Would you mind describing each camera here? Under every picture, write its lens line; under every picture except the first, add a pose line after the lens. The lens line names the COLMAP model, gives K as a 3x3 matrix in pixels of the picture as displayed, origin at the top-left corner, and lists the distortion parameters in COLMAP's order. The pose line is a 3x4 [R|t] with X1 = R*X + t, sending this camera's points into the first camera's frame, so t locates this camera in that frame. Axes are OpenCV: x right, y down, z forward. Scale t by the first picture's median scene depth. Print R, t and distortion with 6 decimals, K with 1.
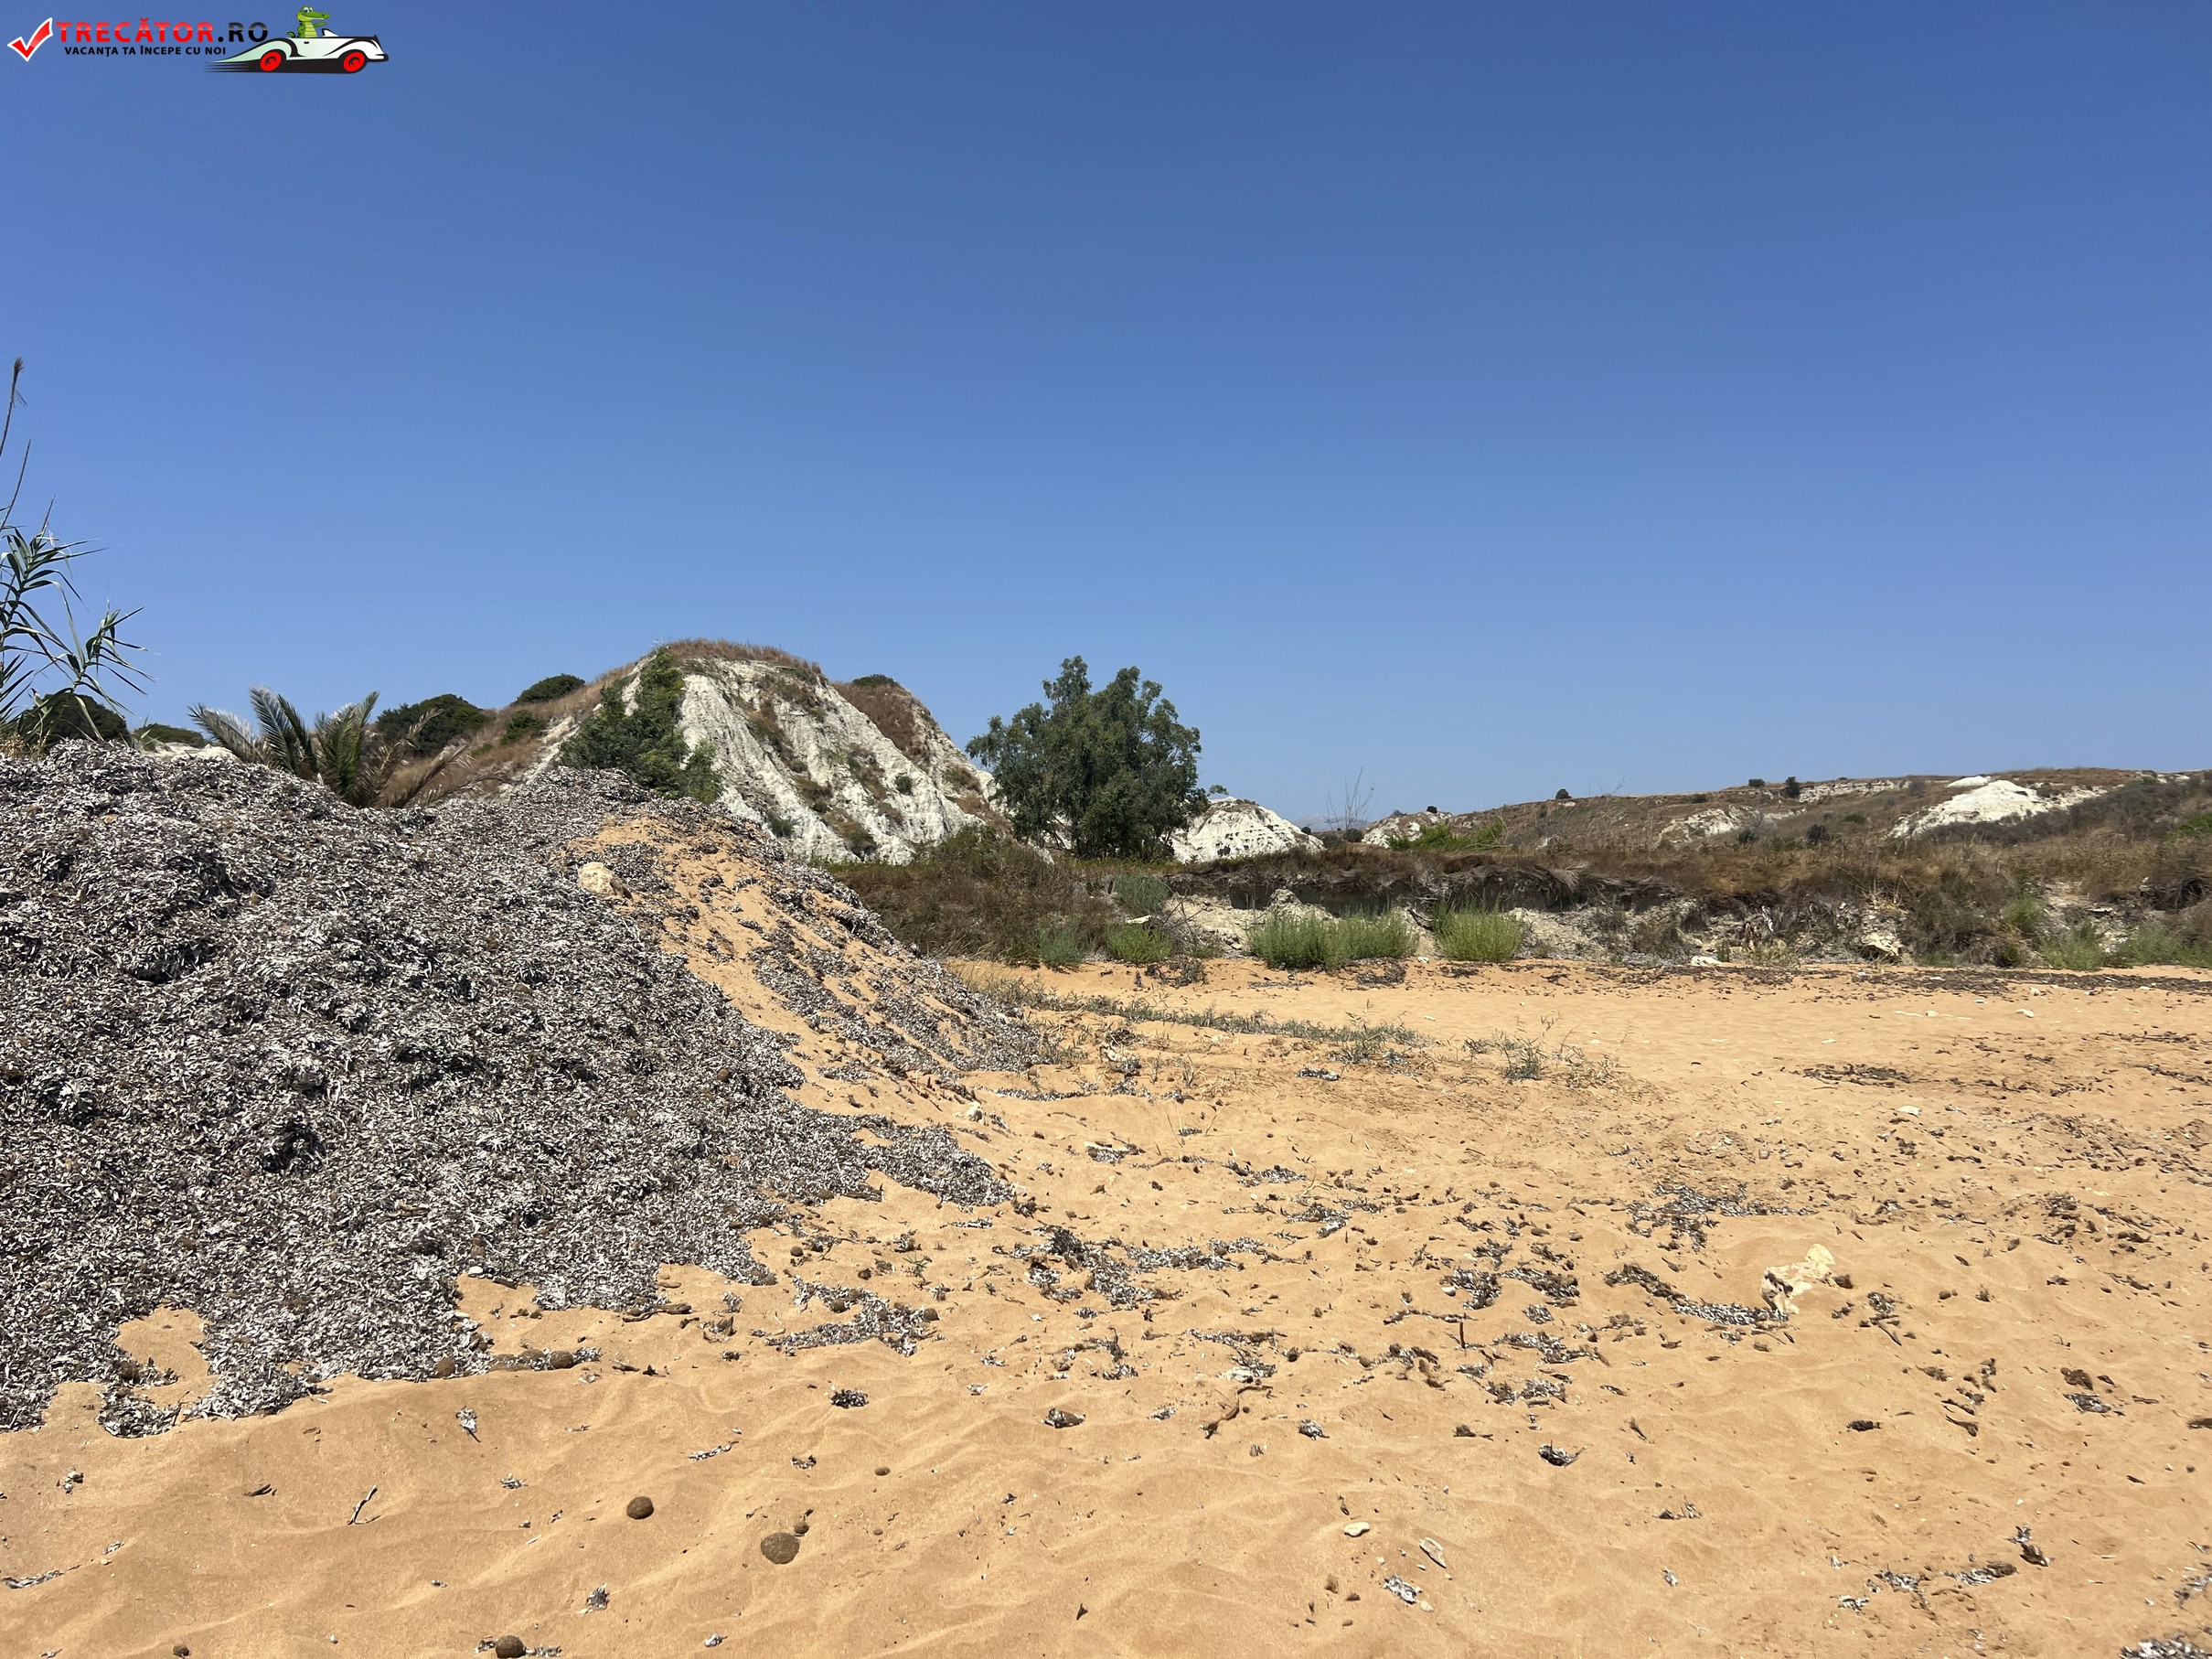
lens RADIAL K [[1669.0, 0, 1090.6], [0, 1669.0, 836.3], [0, 0, 1]] dist [0.052367, -0.059614]
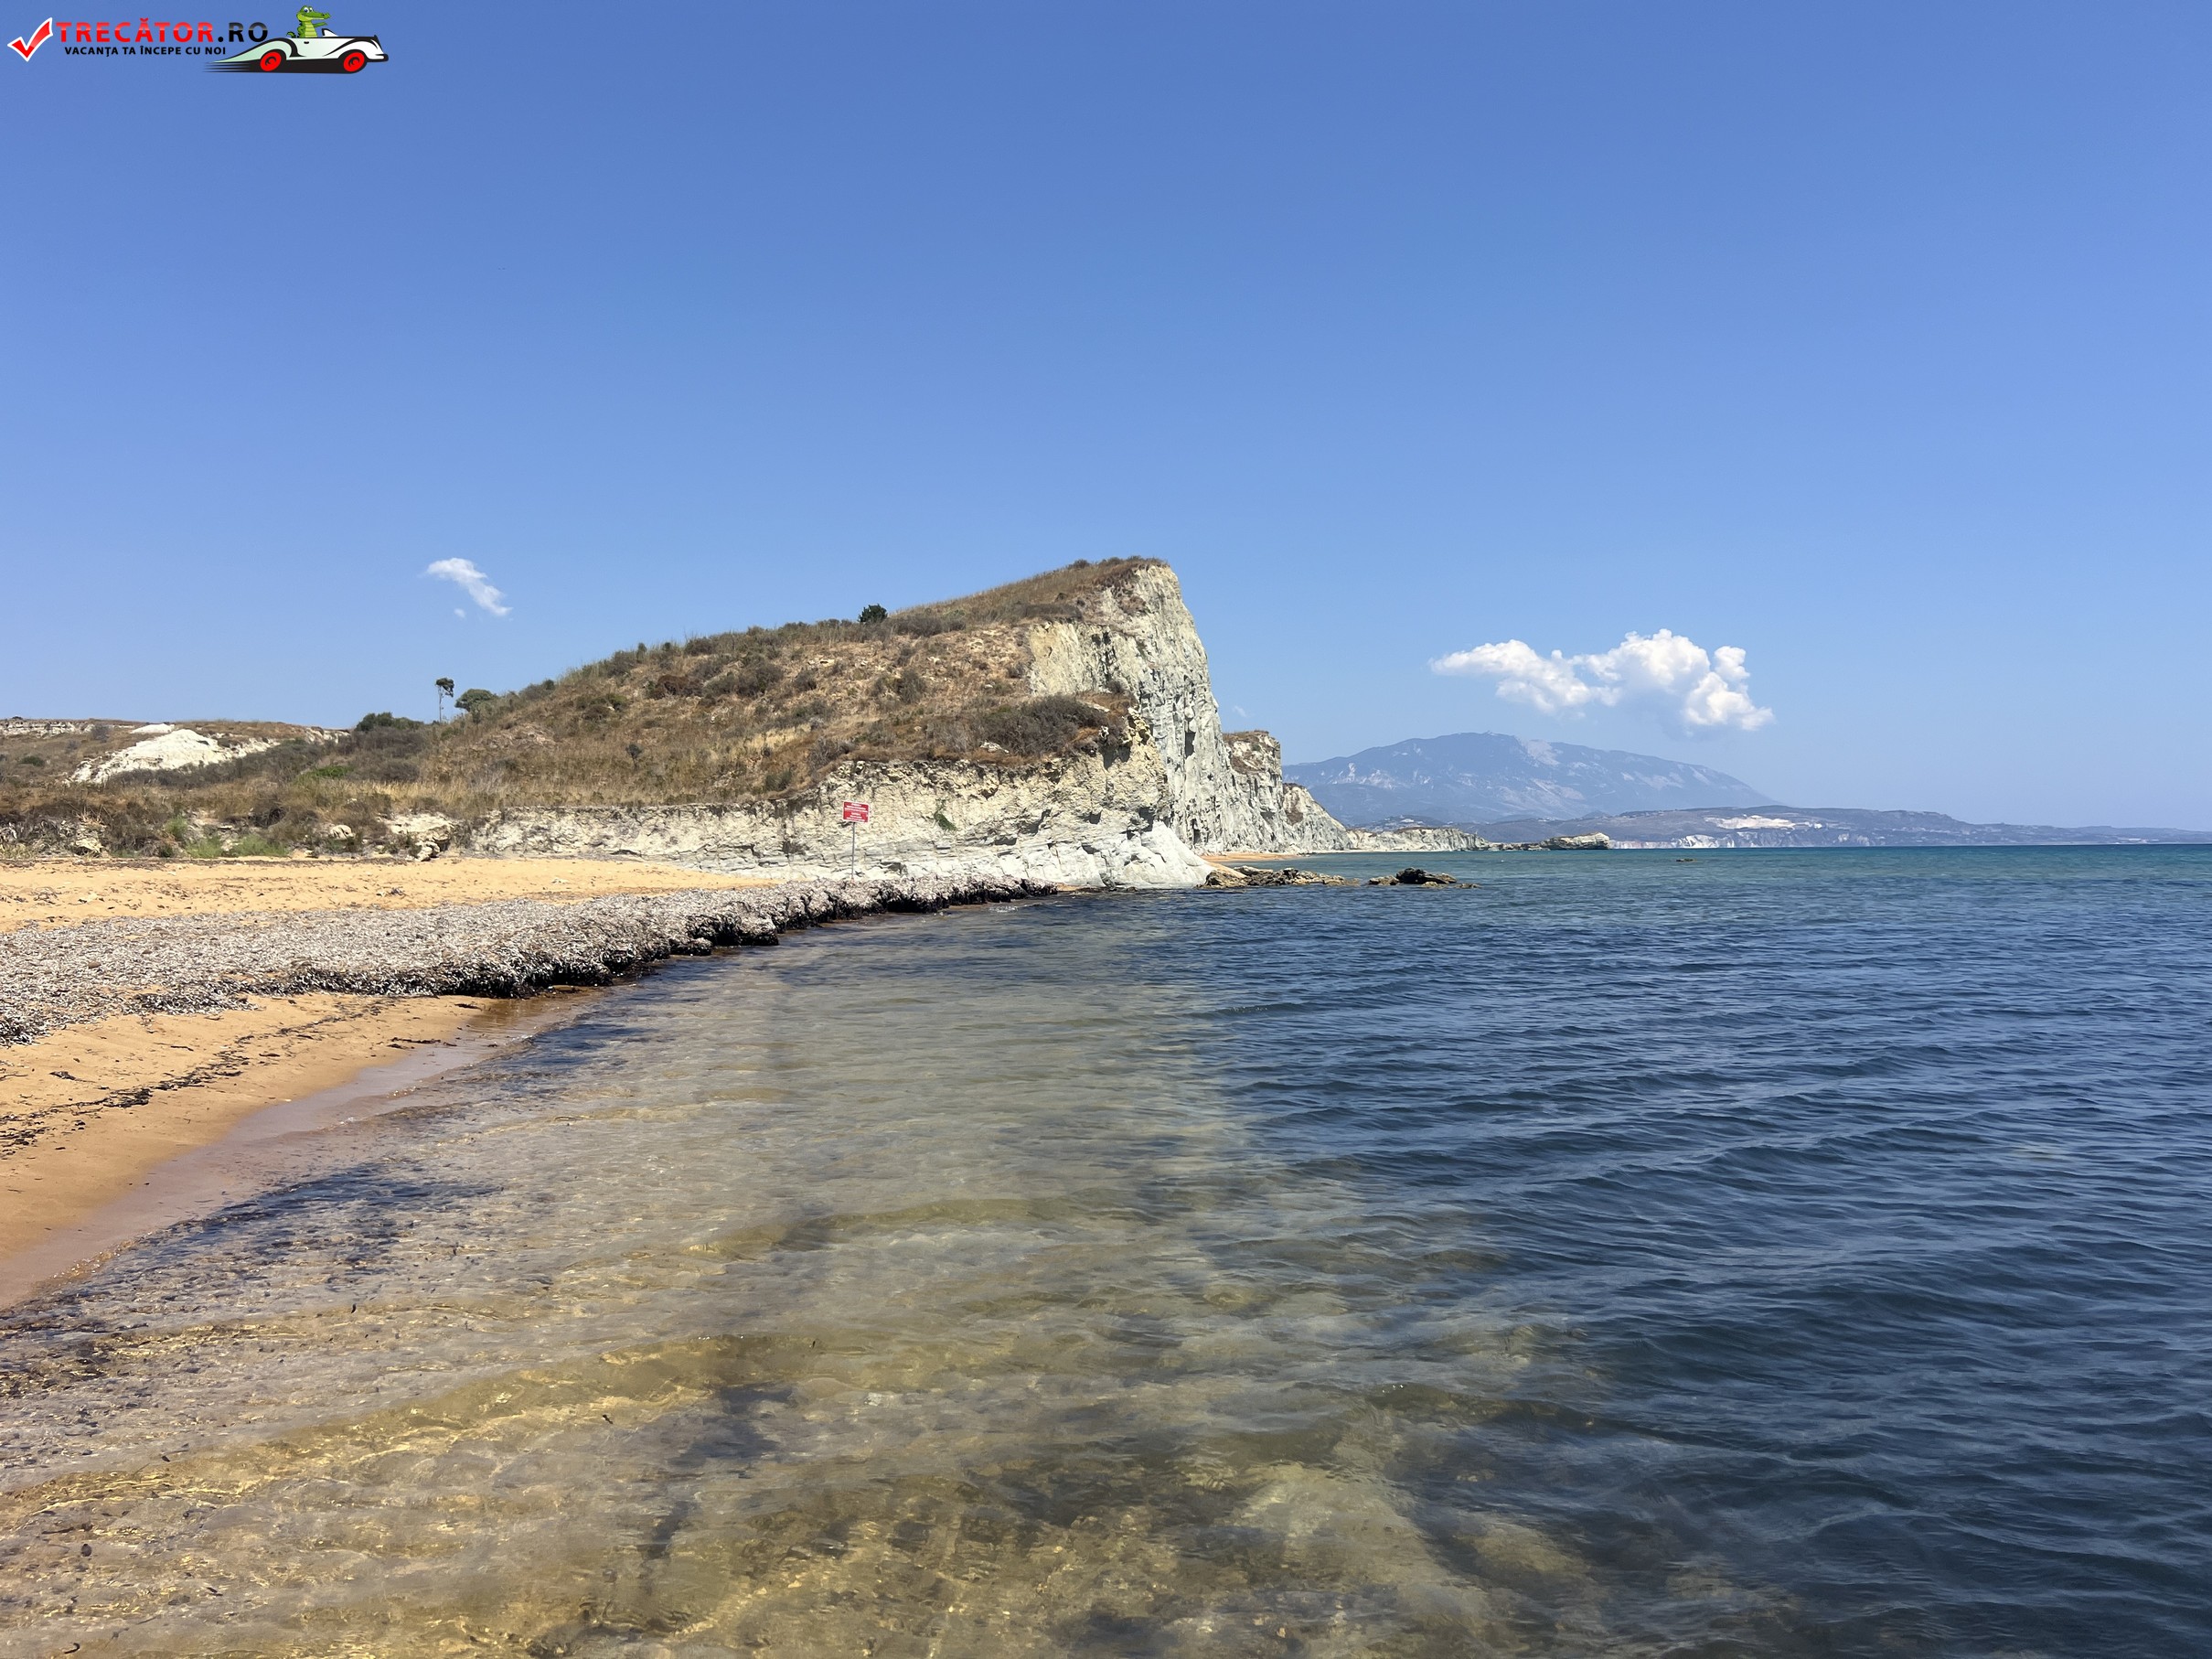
lens RADIAL K [[1656.3, 0, 1106.0], [0, 1656.3, 829.5], [0, 0, 1]] dist [0.083737, -0.104470]
pose [[0.543778, -0.000707, 0.839229, -0.326022], [-0.022493, 0.999628, 0.015416, 0.000658], [-0.838928, -0.027259, 0.543560, -0.640066]]
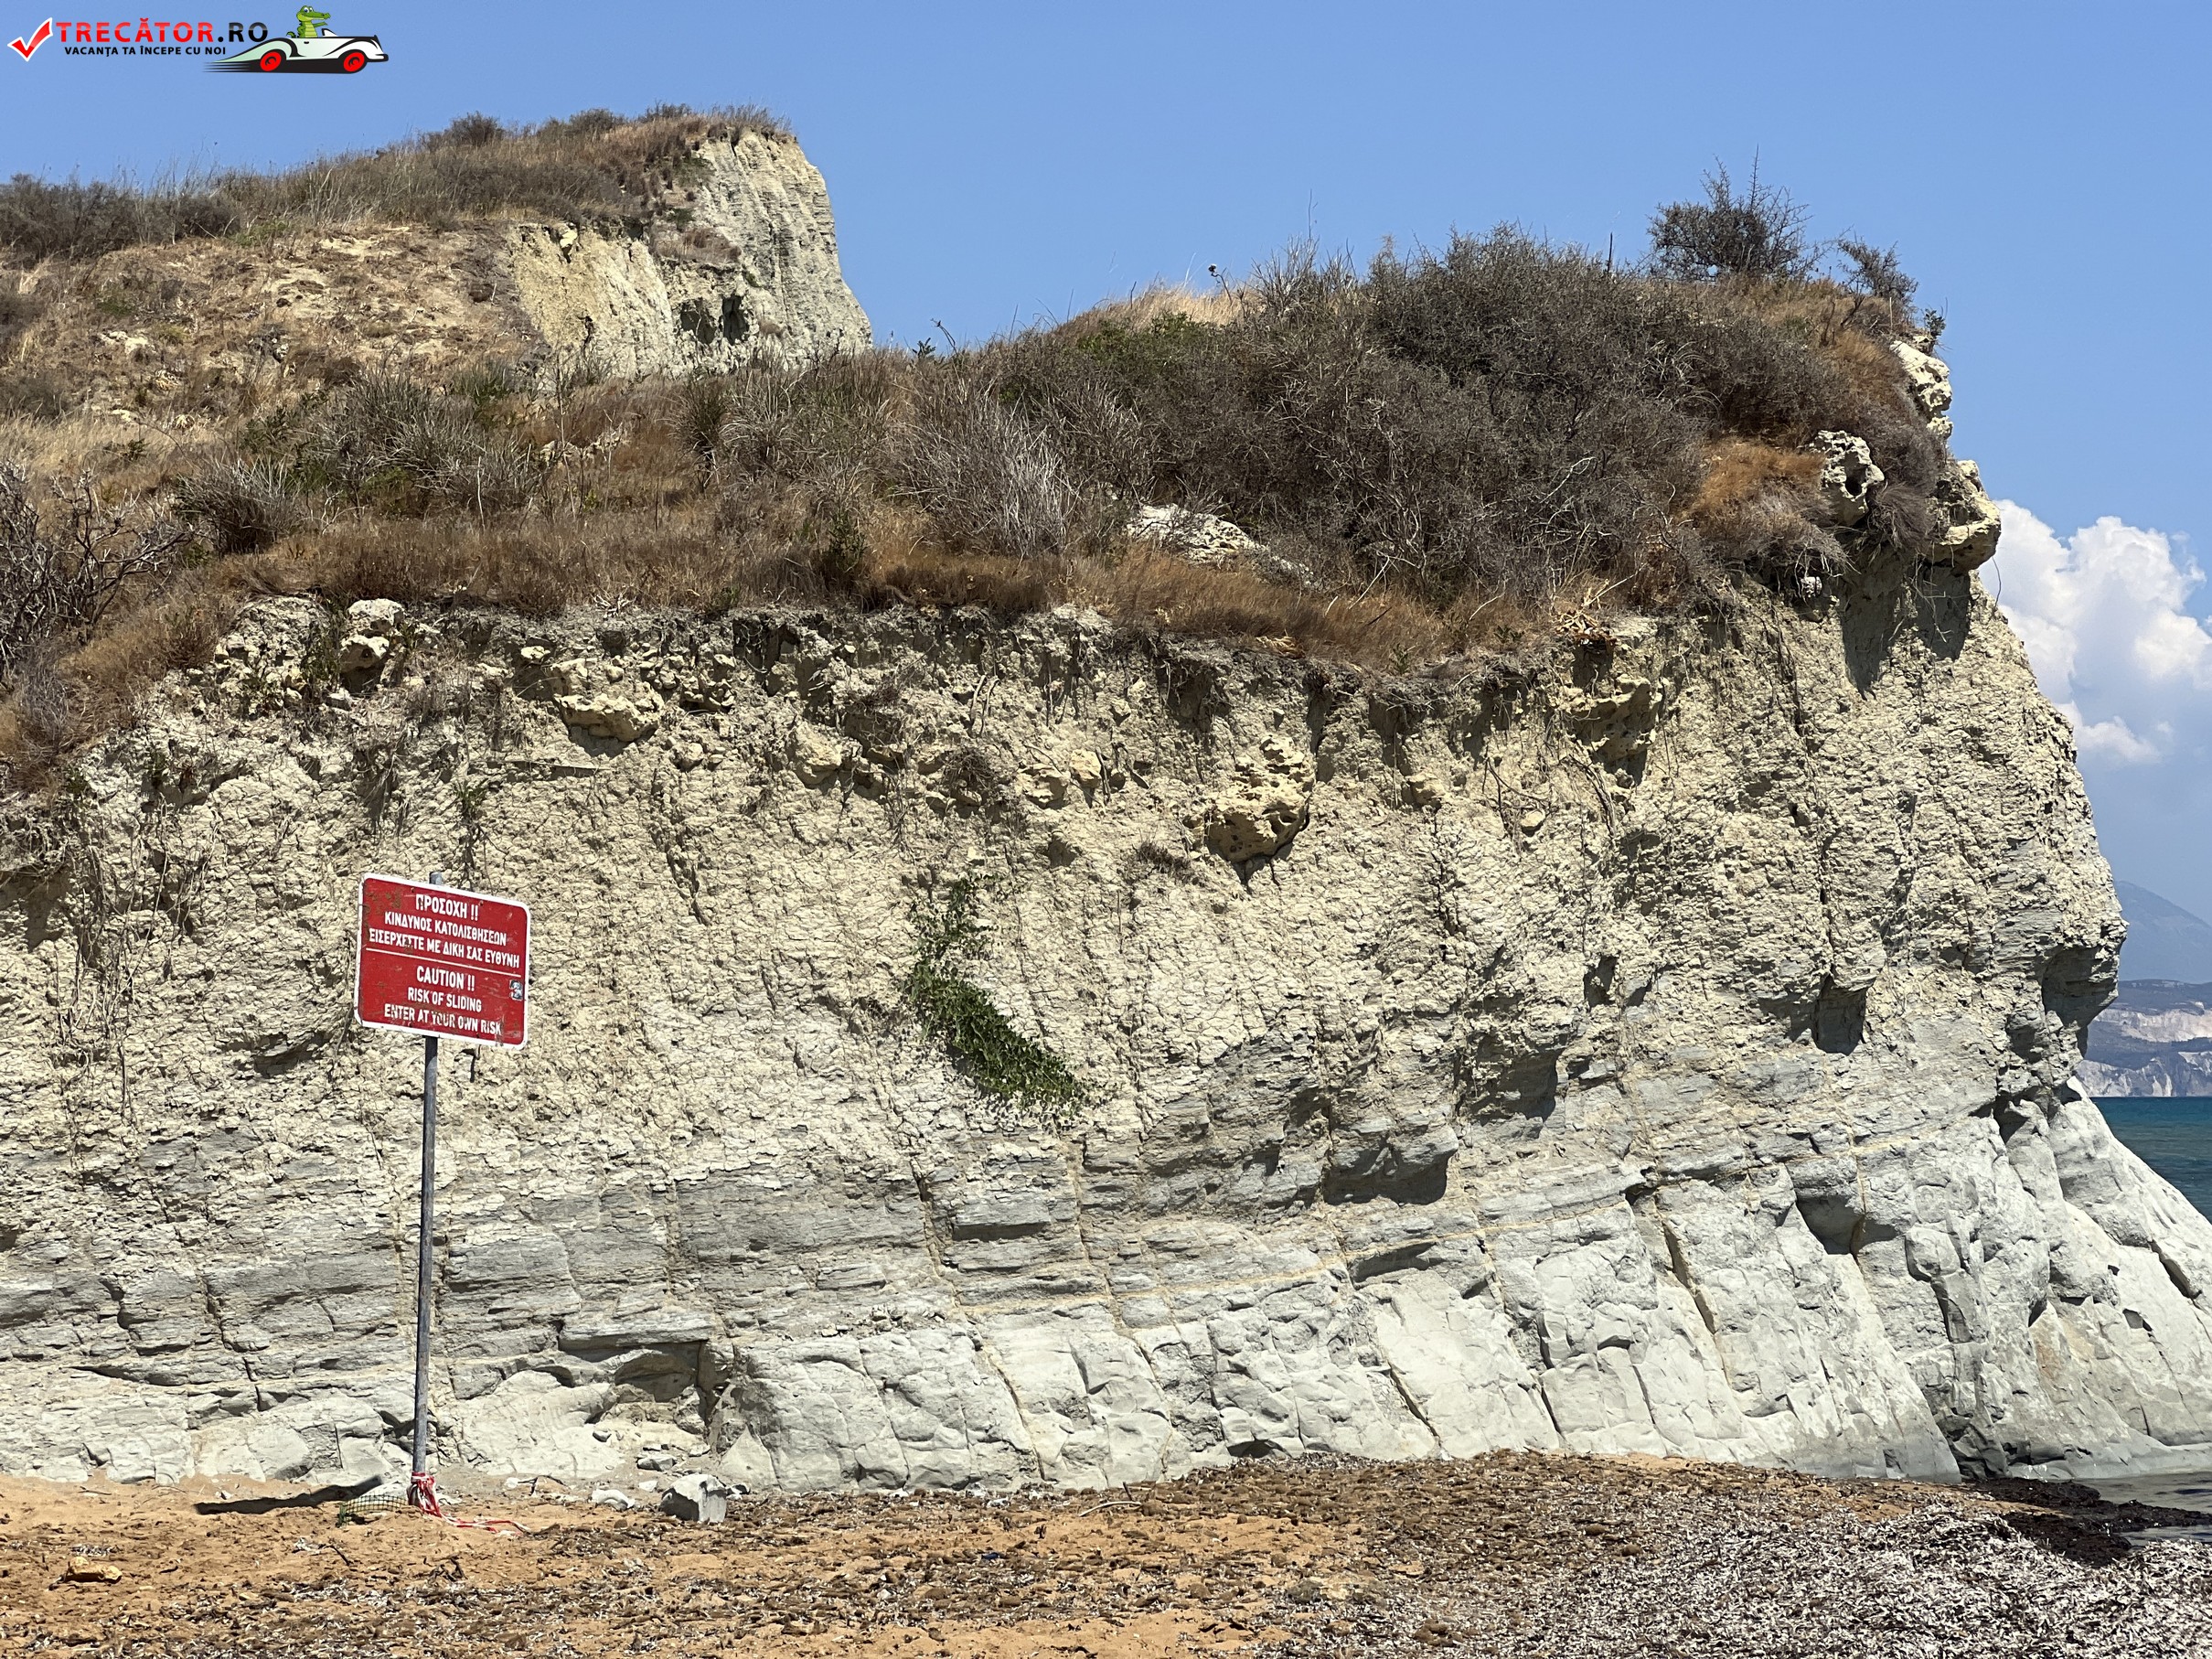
lens RADIAL K [[4910.6, 0, 1106.0], [0, 4910.6, 829.5], [0, 0, 1]] dist [-0.046467, 3.182130]
pose [[0.412122, 0.039342, 0.910279, 0.454654], [-0.029171, 0.999125, -0.029975, 0.014994], [-0.910661, -0.014200, 0.412909, 0.203498]]
